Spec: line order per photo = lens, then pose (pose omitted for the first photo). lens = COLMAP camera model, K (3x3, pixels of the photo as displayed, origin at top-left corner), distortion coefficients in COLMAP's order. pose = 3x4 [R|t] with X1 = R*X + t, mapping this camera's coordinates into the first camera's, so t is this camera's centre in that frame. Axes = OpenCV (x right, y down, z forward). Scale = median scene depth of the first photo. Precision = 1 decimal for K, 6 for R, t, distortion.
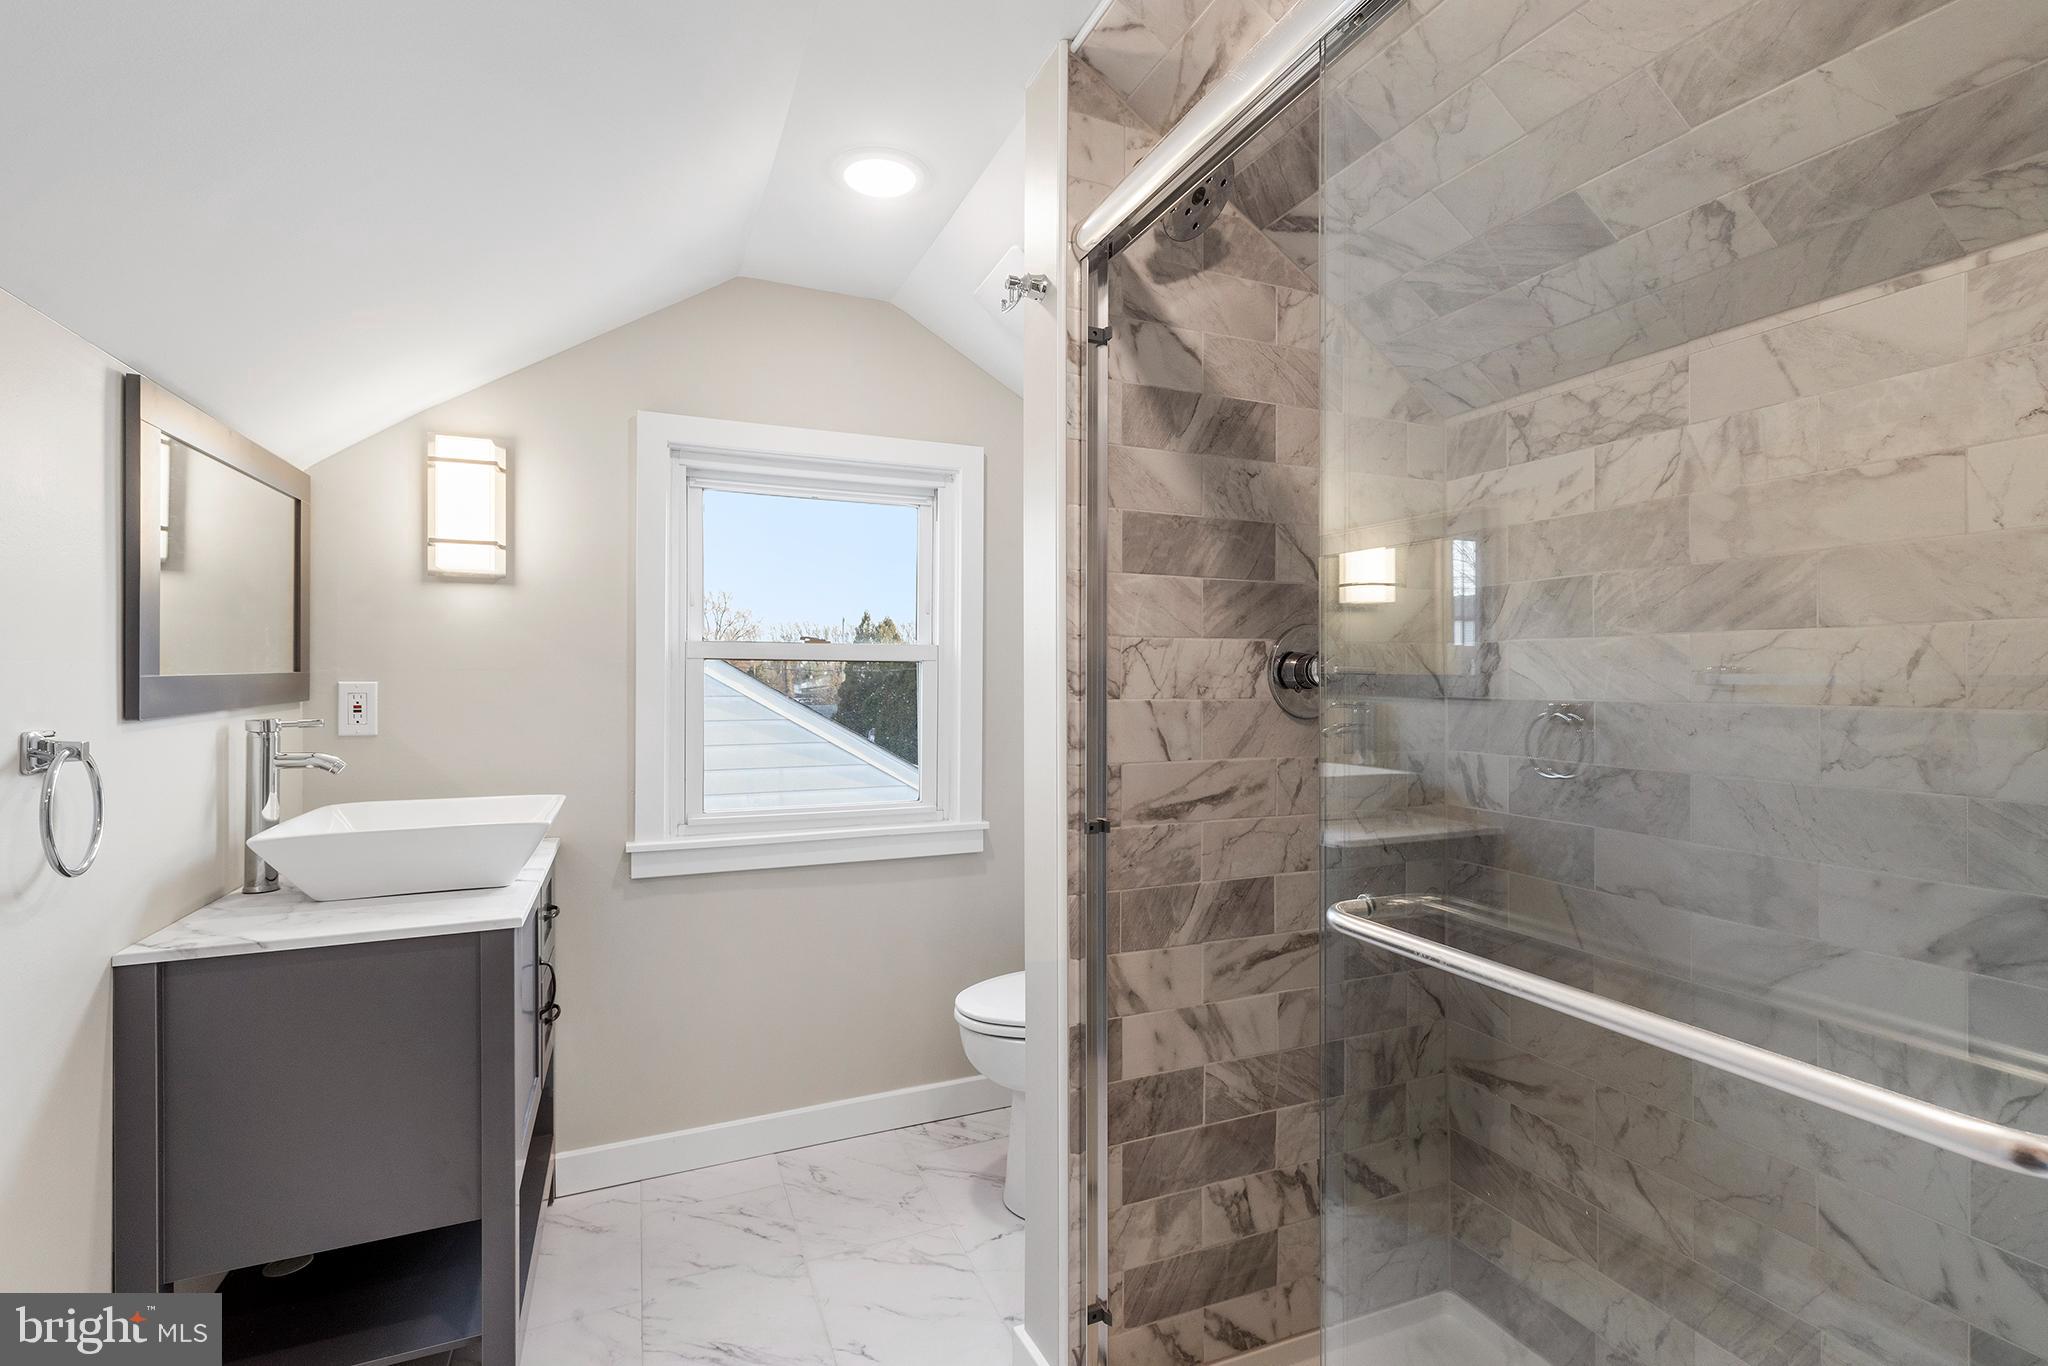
lens RADIAL K [[935.3, 0, 1024.0], [0, 935.3, 683.0], [0, 0, 1]] dist [0.000131, -0.000072]
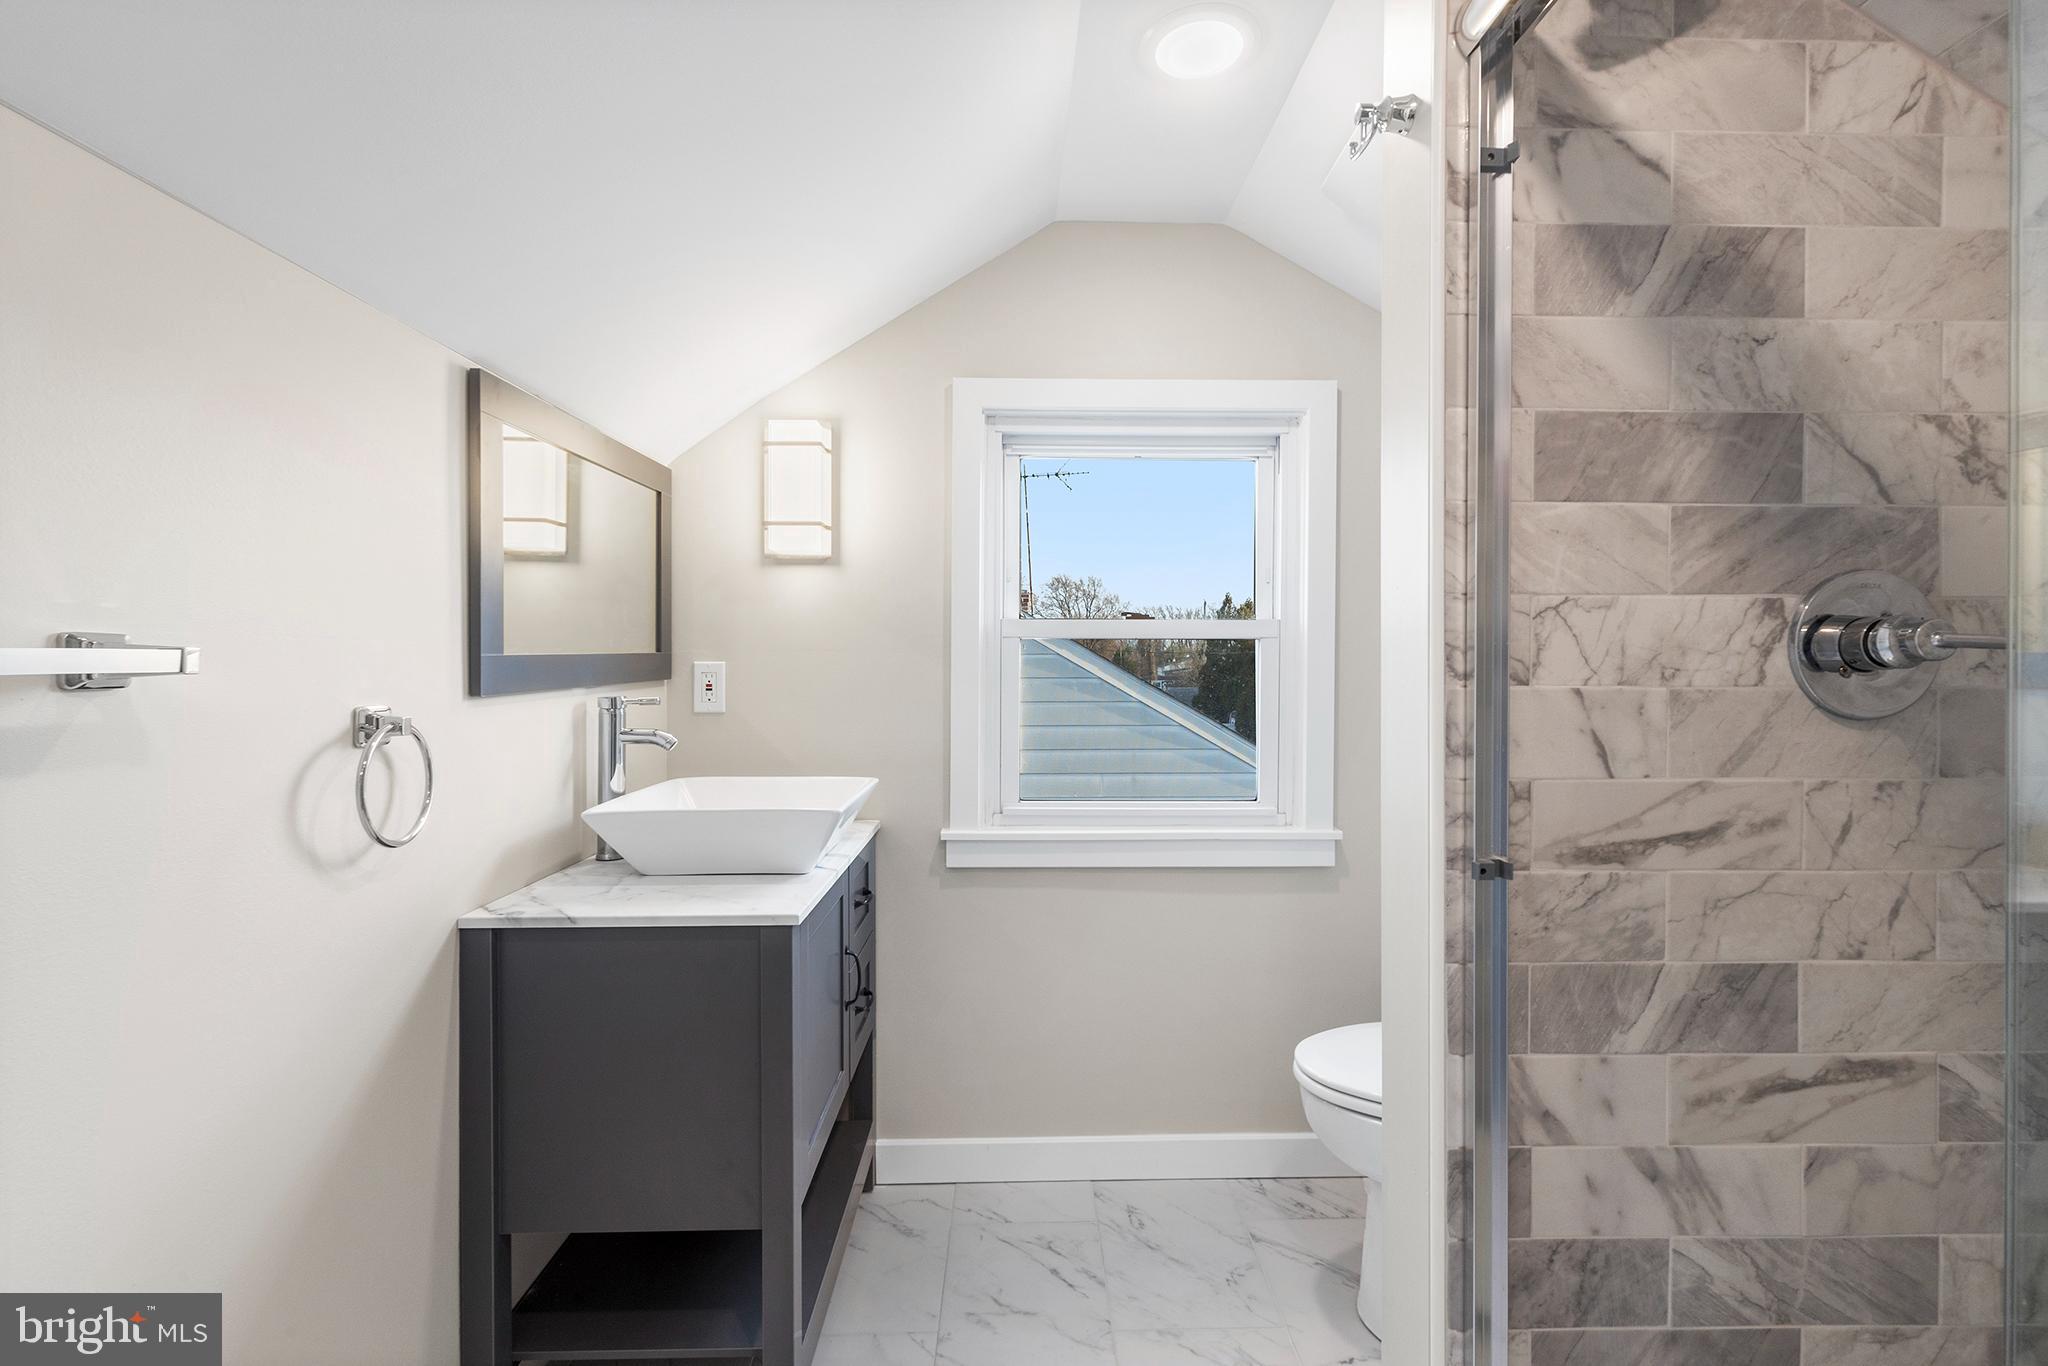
lens RADIAL K [[914.6, 0, 1030.6], [0, 914.6, 668.0], [0, 0, 1]] dist [0.001579, -0.000246]
pose [[0.928257, 0.002738, -0.371930, 0.011603], [-0.001864, 0.999995, 0.002708, 0.002846], [0.371936, -0.001821, 0.928257, 0.226747]]
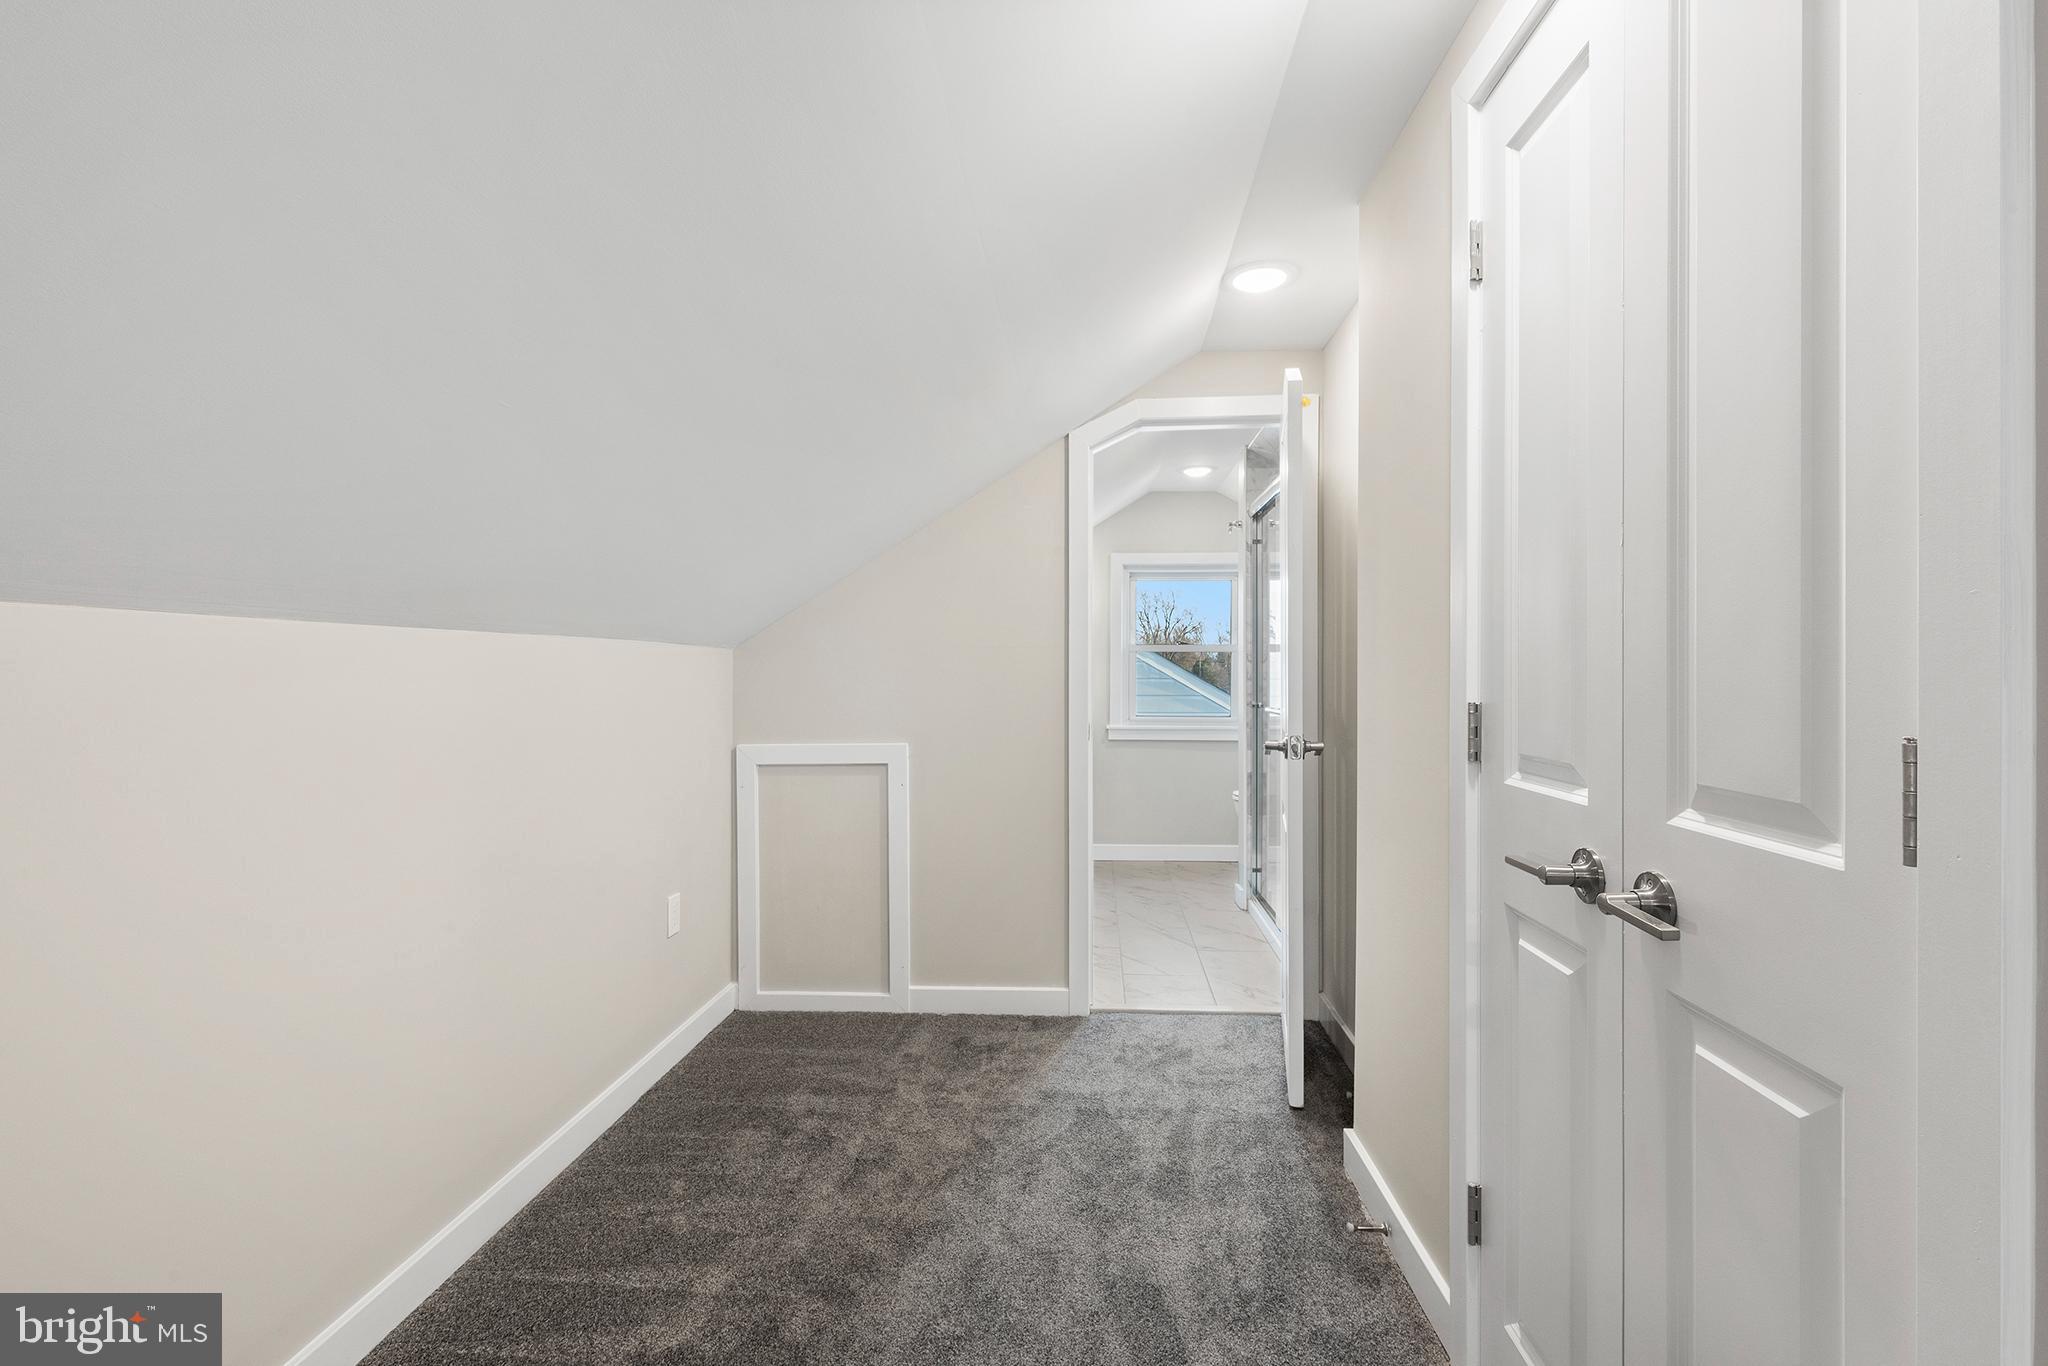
lens RADIAL K [[935.3, 0, 1024.0], [0, 935.3, 683.0], [0, 0, 1]] dist [0.000131, -0.000072]
pose [[0.891263, 0.005349, -0.453456, 0.718981], [-0.002444, 0.999973, 0.006993, 0.055464], [0.453481, -0.005124, 0.891251, -1.866711]]
